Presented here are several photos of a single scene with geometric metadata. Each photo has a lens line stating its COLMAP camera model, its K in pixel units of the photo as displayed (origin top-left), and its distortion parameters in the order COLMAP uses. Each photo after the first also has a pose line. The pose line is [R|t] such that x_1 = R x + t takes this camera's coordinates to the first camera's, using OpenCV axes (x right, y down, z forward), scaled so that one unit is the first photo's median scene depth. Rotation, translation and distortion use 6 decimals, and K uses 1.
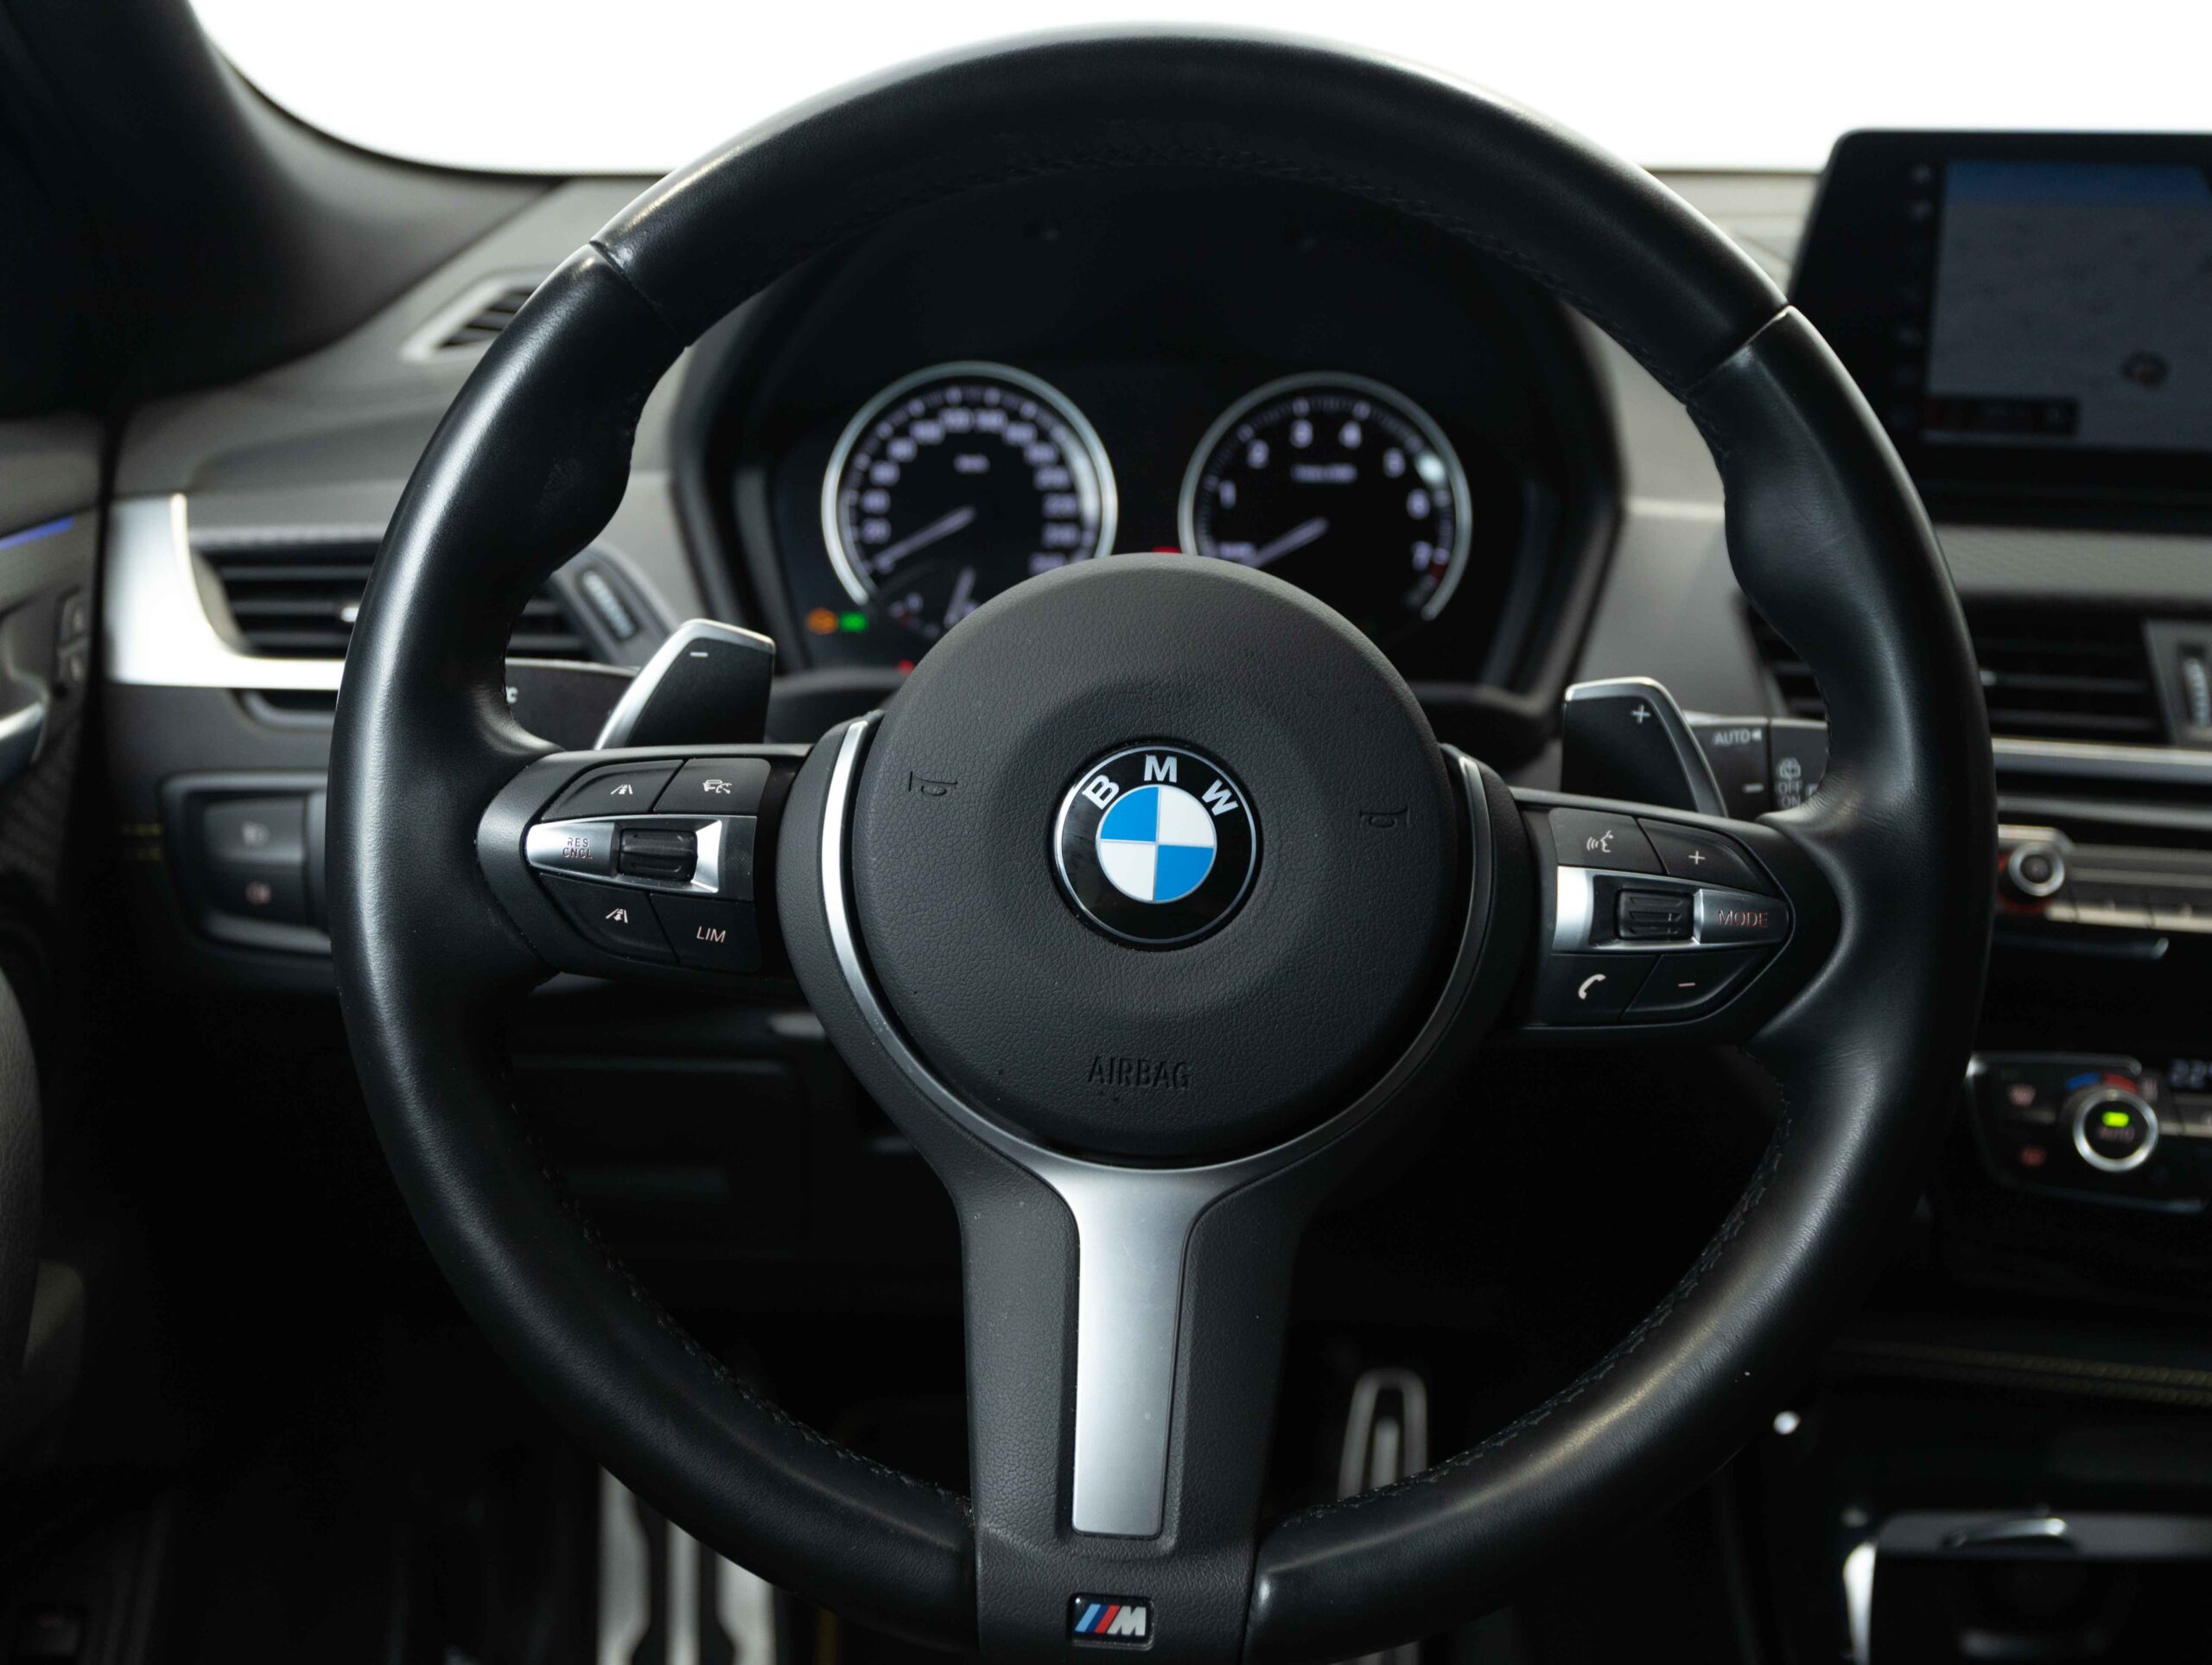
lens RADIAL K [[2273.7, 0, 1106.0], [0, 2273.7, 832.5], [0, 0, 1]] dist [0.027138, 0.023359]
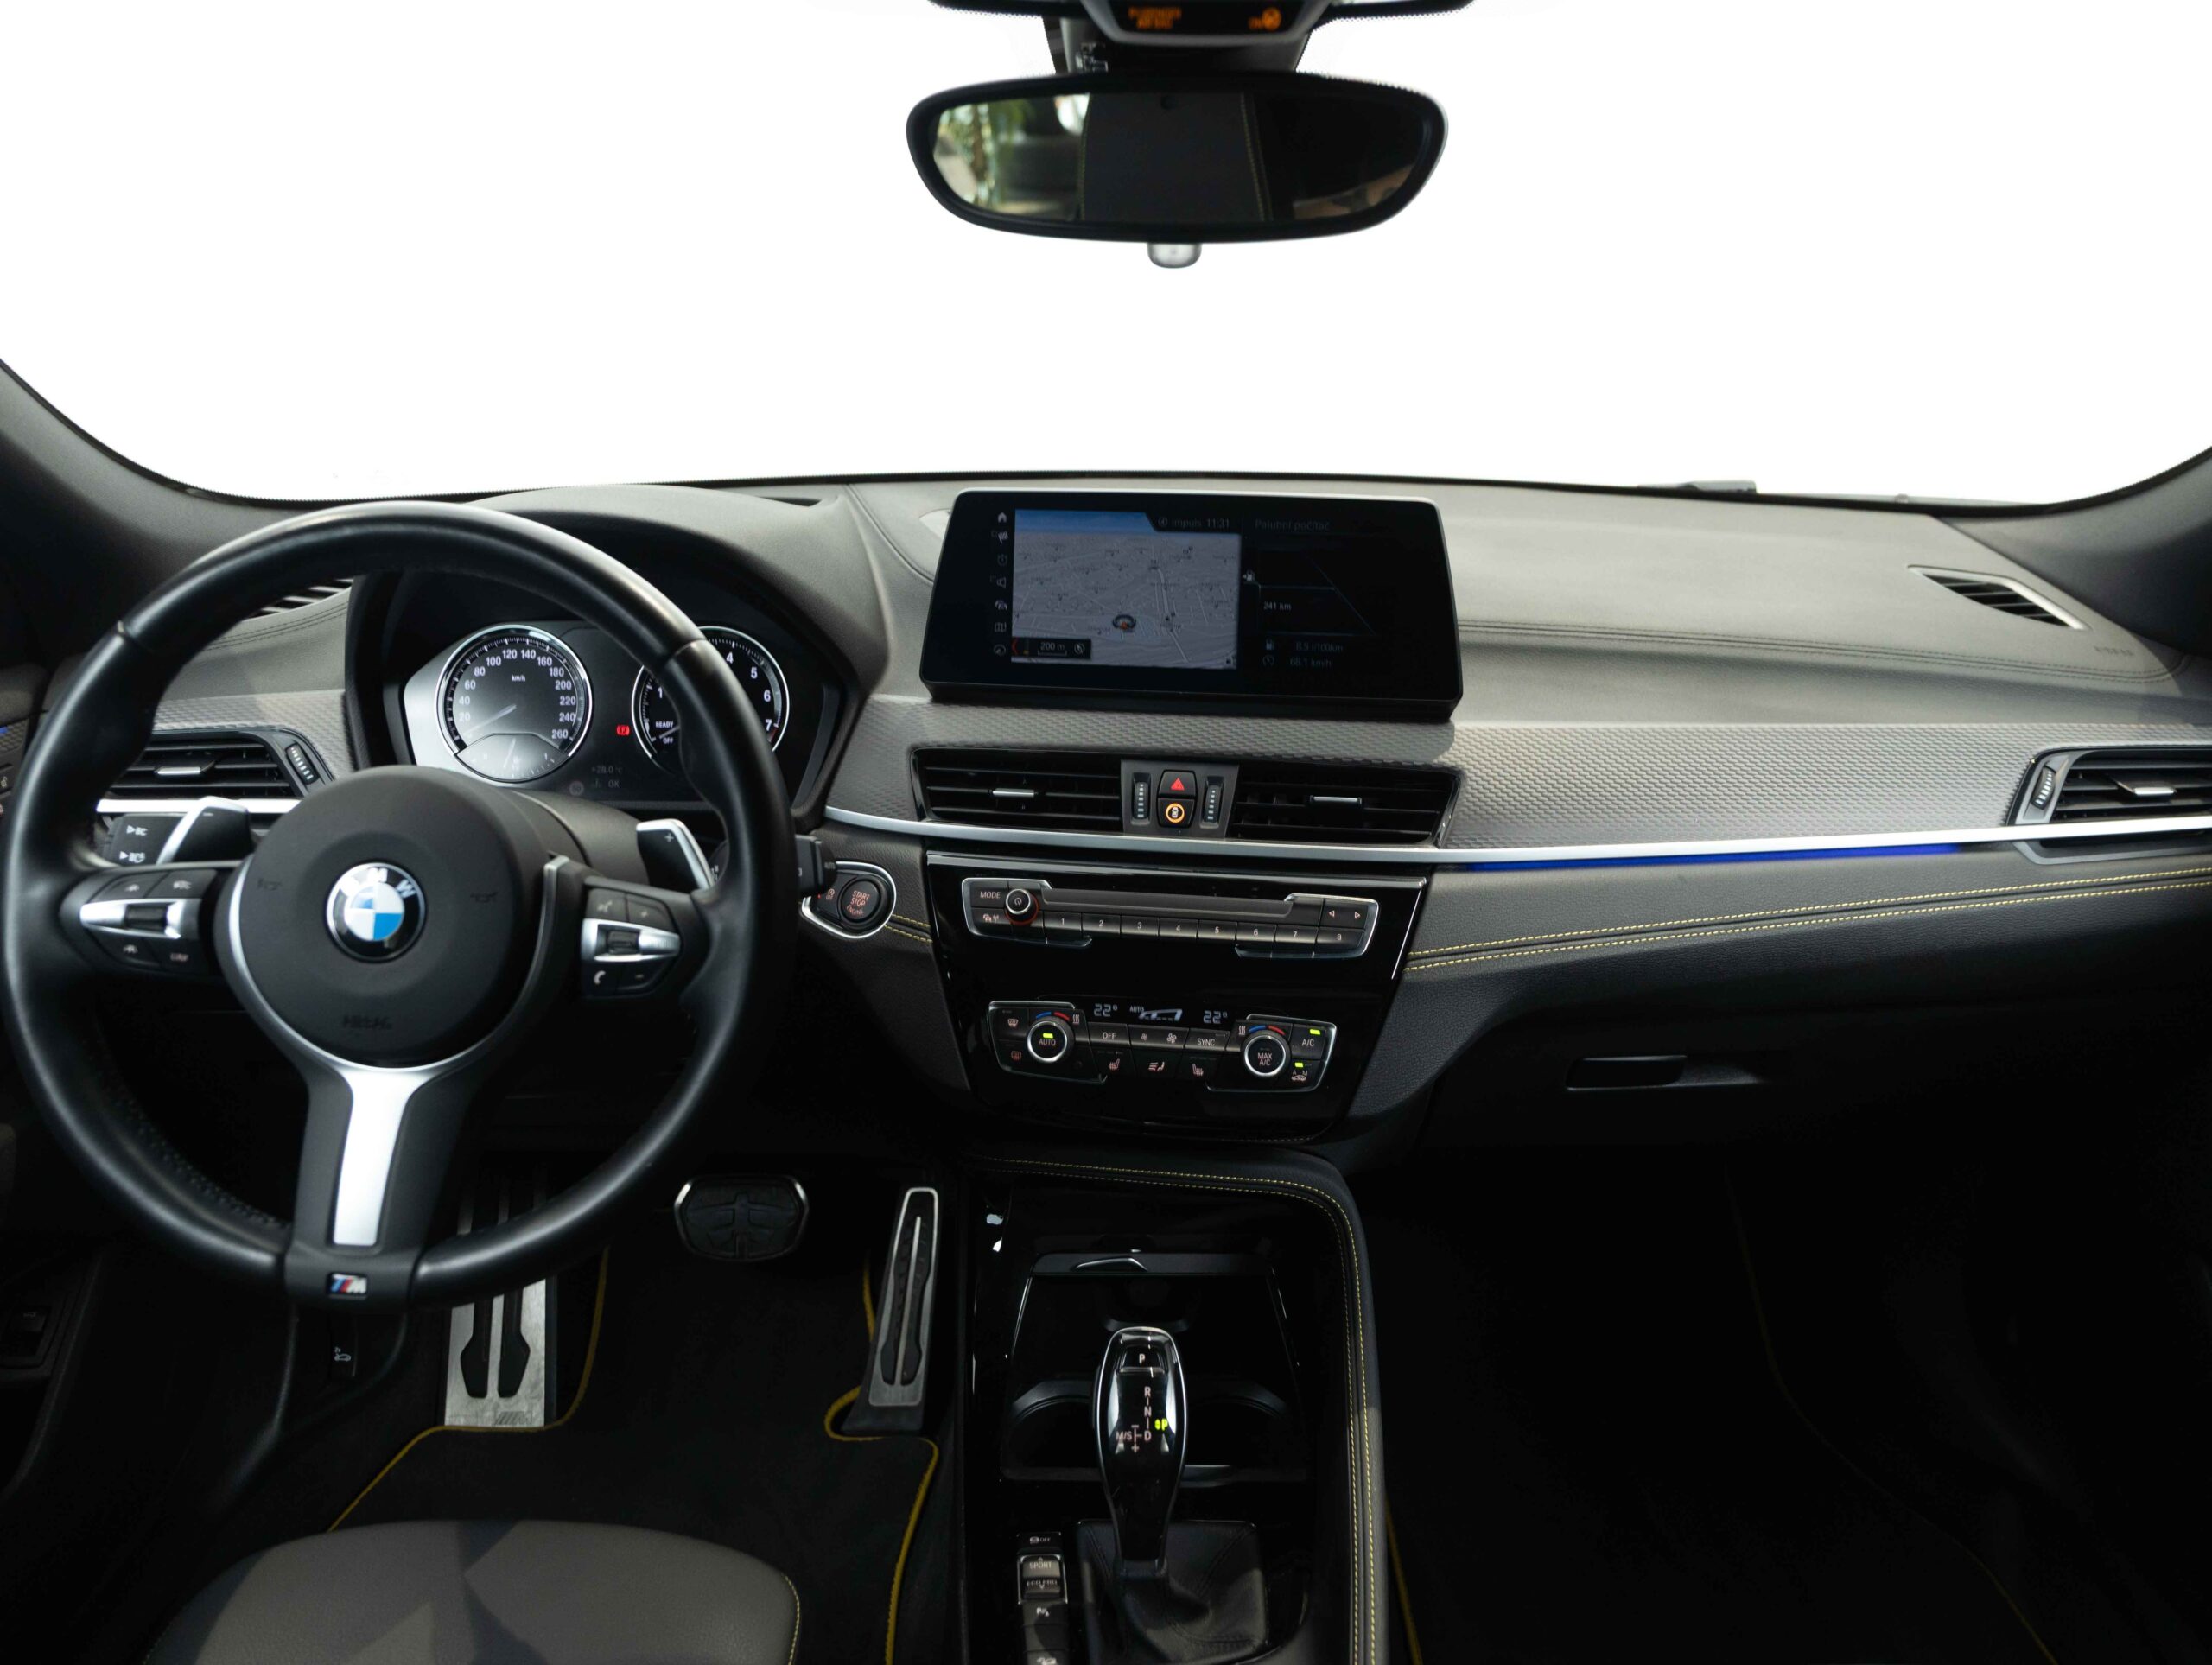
lens RADIAL K [[1633.1, 0, 1106.0], [0, 1633.1, 832.5], [0, 0, 1]] dist [0.009684, -0.003572]
pose [[0.999146, -0.014923, -0.038518, 0.528390], [0.015179, 0.999865, 0.006367, -0.047305], [0.038417, -0.006946, 0.999238, -0.326014]]
